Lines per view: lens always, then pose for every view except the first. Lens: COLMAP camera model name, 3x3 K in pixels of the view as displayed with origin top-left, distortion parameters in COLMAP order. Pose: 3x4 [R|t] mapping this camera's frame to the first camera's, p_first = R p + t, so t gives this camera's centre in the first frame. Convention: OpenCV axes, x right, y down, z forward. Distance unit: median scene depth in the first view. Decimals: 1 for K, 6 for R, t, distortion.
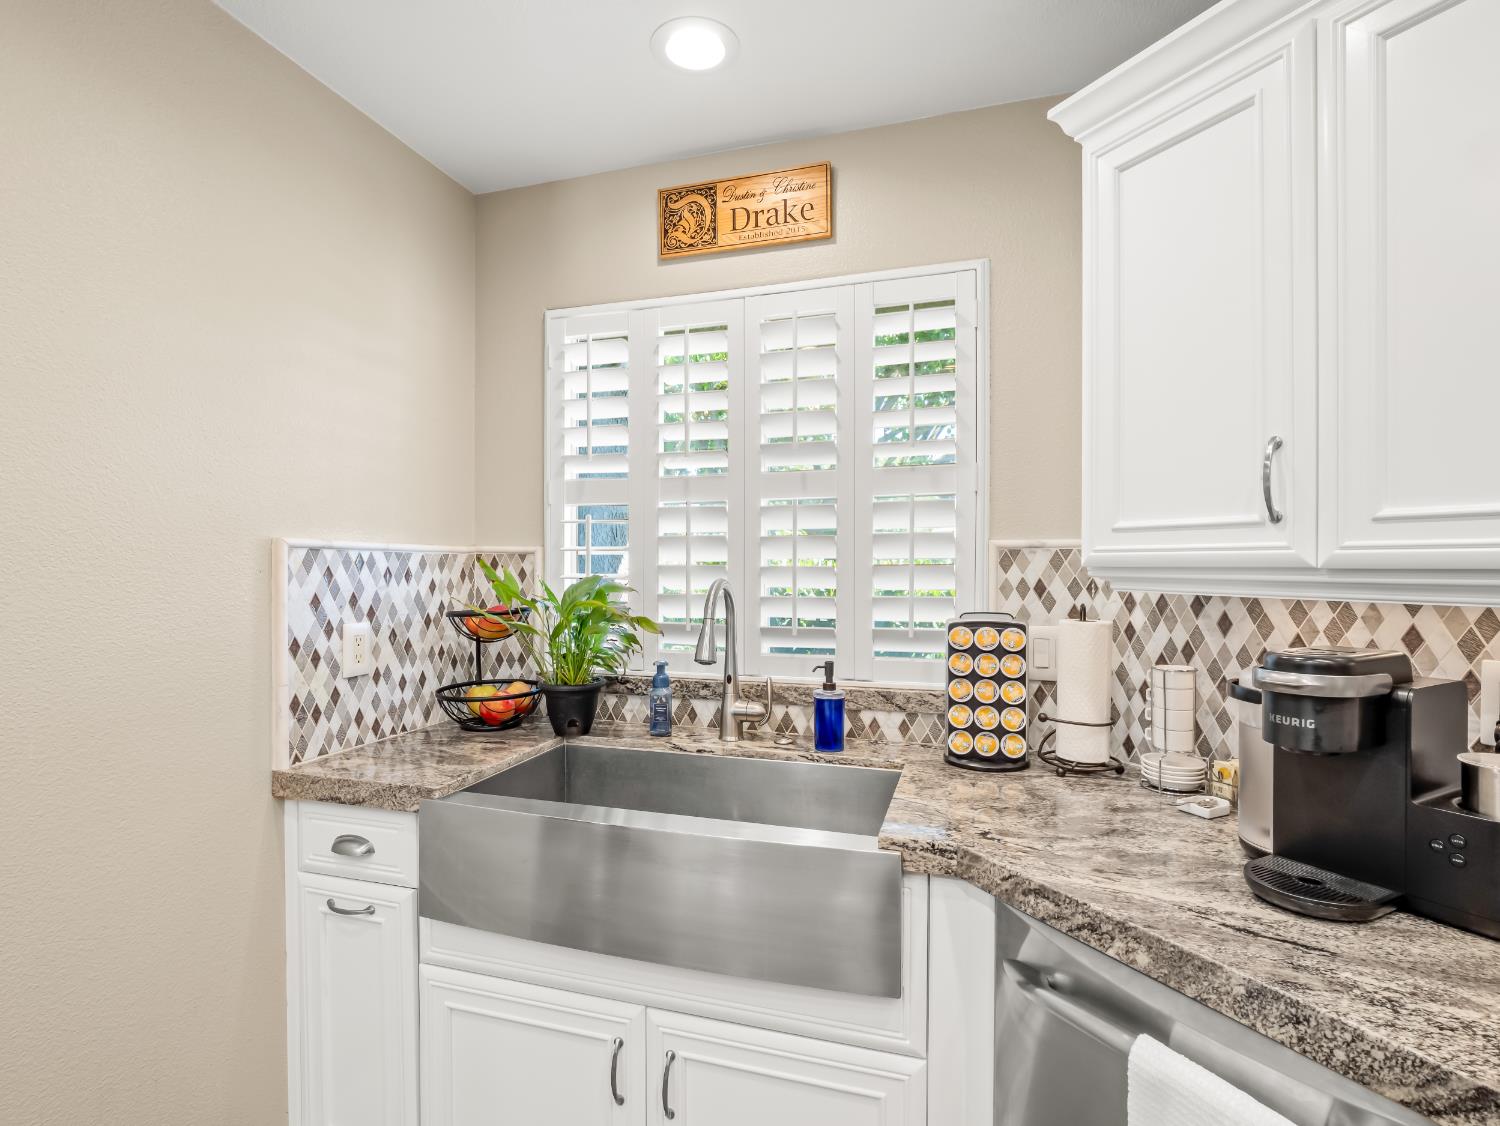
lens RADIAL K [[741.7, 0, 748.3], [0, 741.7, 573.3], [0, 0, 1]] dist [-0.002399, -0.009025]
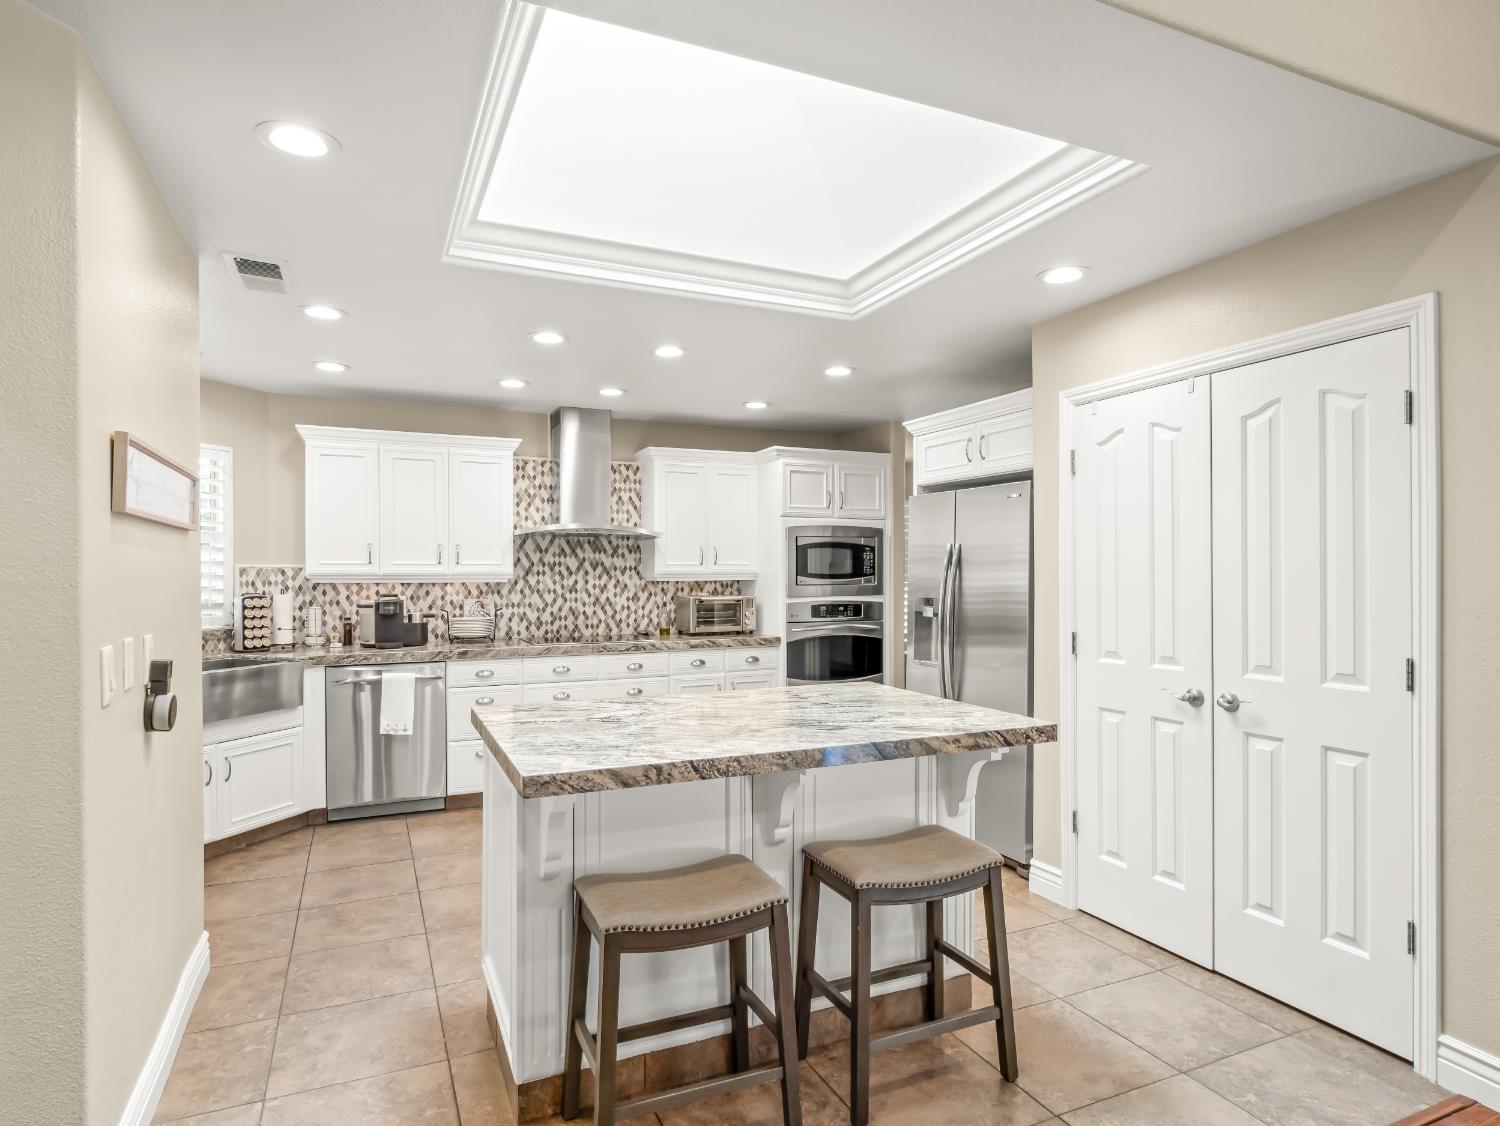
lens RADIAL K [[847.7, 0, 745.3], [0, 847.7, 570.4], [0, 0, 1]] dist [-0.000513, 0.000115]
pose [[0.052175, 0.005497, 0.998623, -2.708772], [0.022456, 0.999726, -0.006676, 0.035262], [-0.998385, 0.022773, 0.052037, -0.924186]]
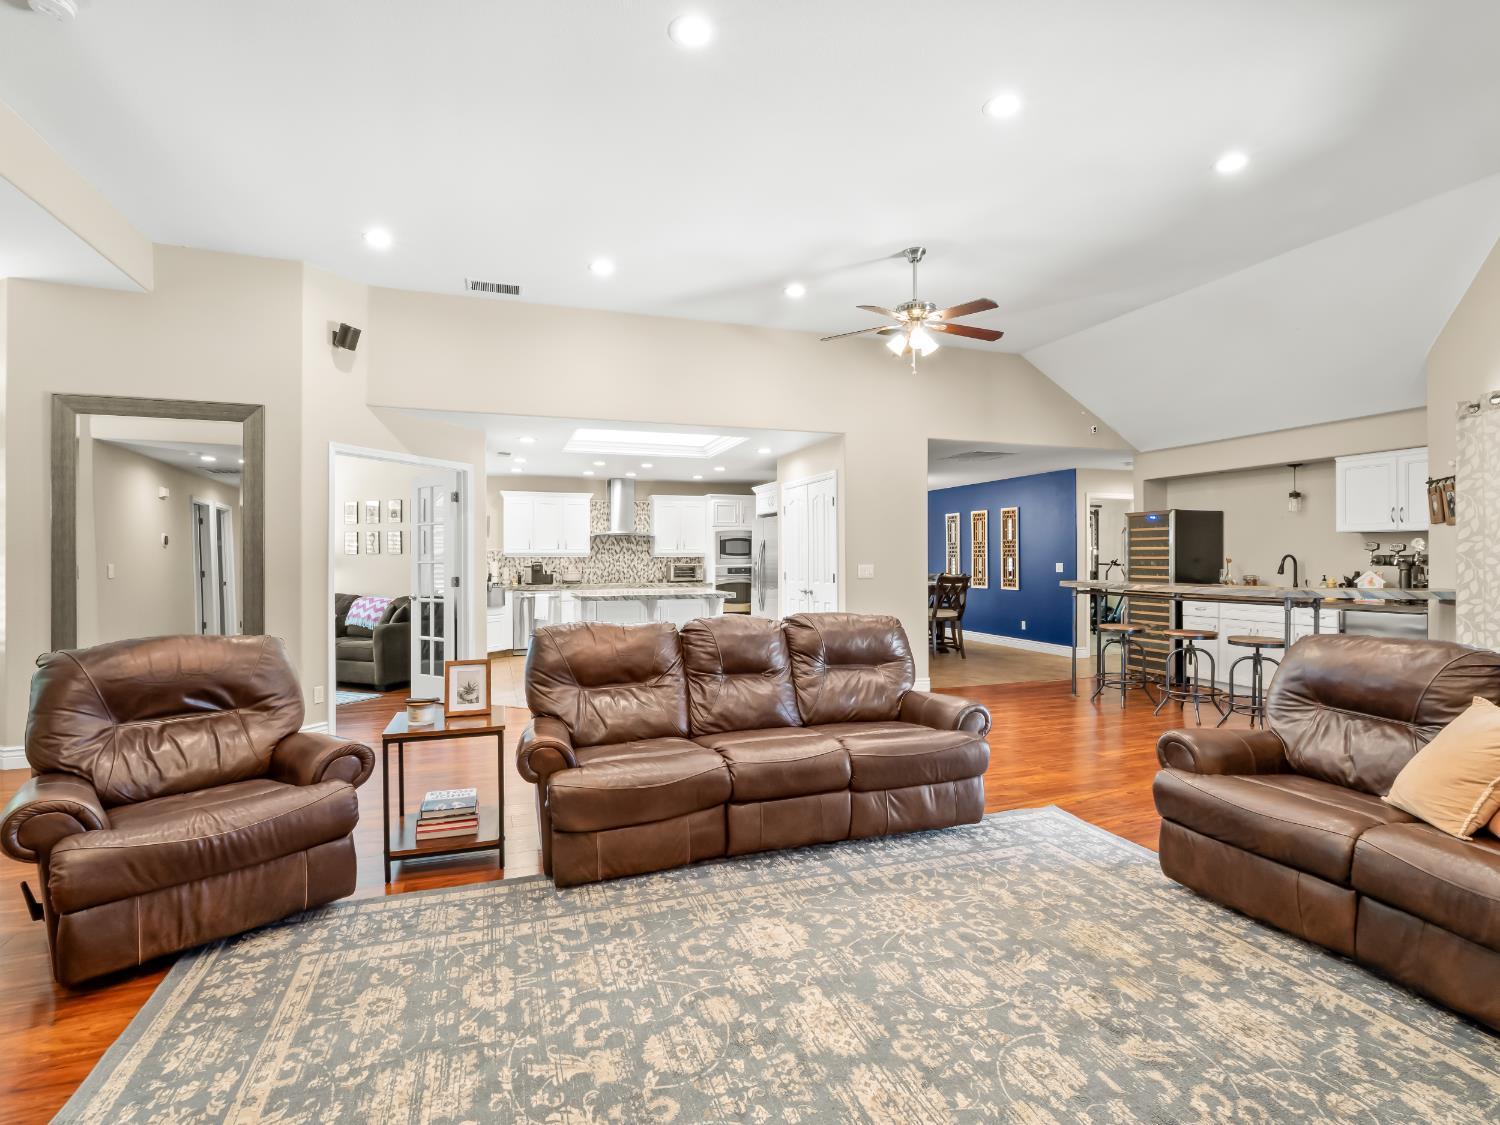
lens RADIAL K [[724.2, 0, 746.0], [0, 724.2, 553.9], [0, 0, 1]] dist [-0.010402, -0.000899]
pose [[0.131269, 0.012742, 0.991265, -5.761004], [0.024027, 0.999583, -0.016031, 0.153838], [-0.991056, 0.025921, 0.130908, -2.110416]]
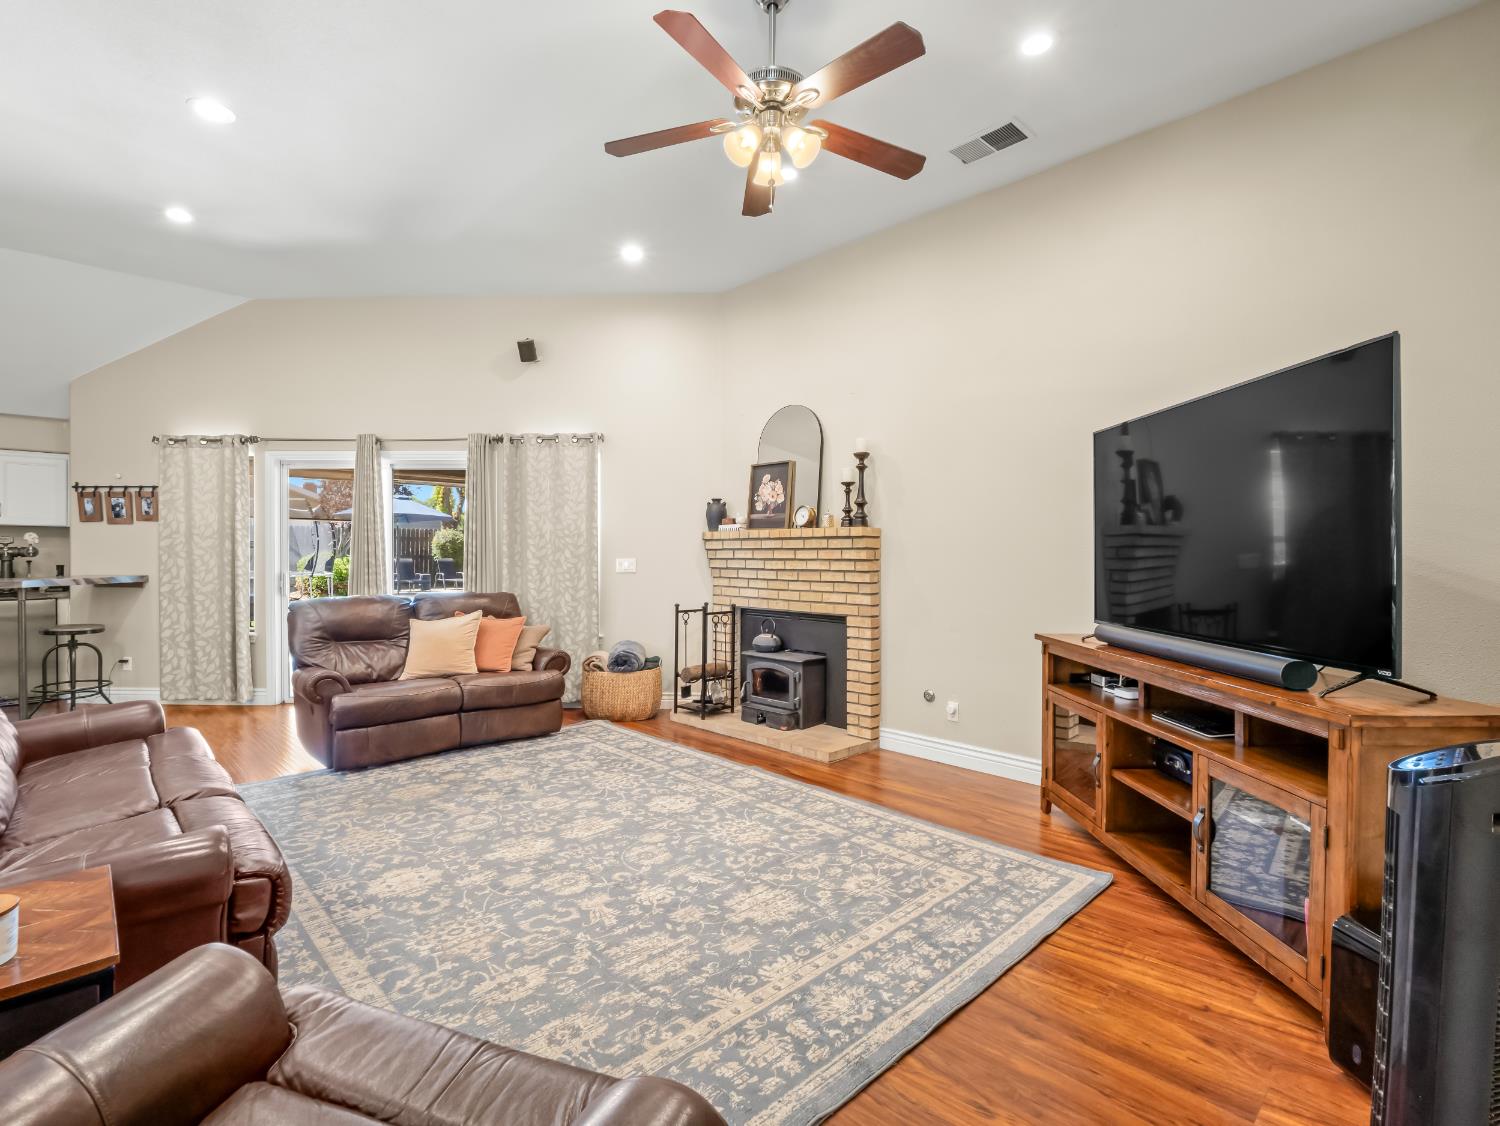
lens RADIAL K [[734.9, 0, 737.9], [0, 734.9, 564.8], [0, 0, 1]] dist [-0.006825, -0.000899]
pose [[-0.960058, 0.011121, -0.279581, -4.408235], [0.000358, 0.999258, 0.038520, 0.120789], [0.279802, 0.036881, -0.959349, 0.082527]]
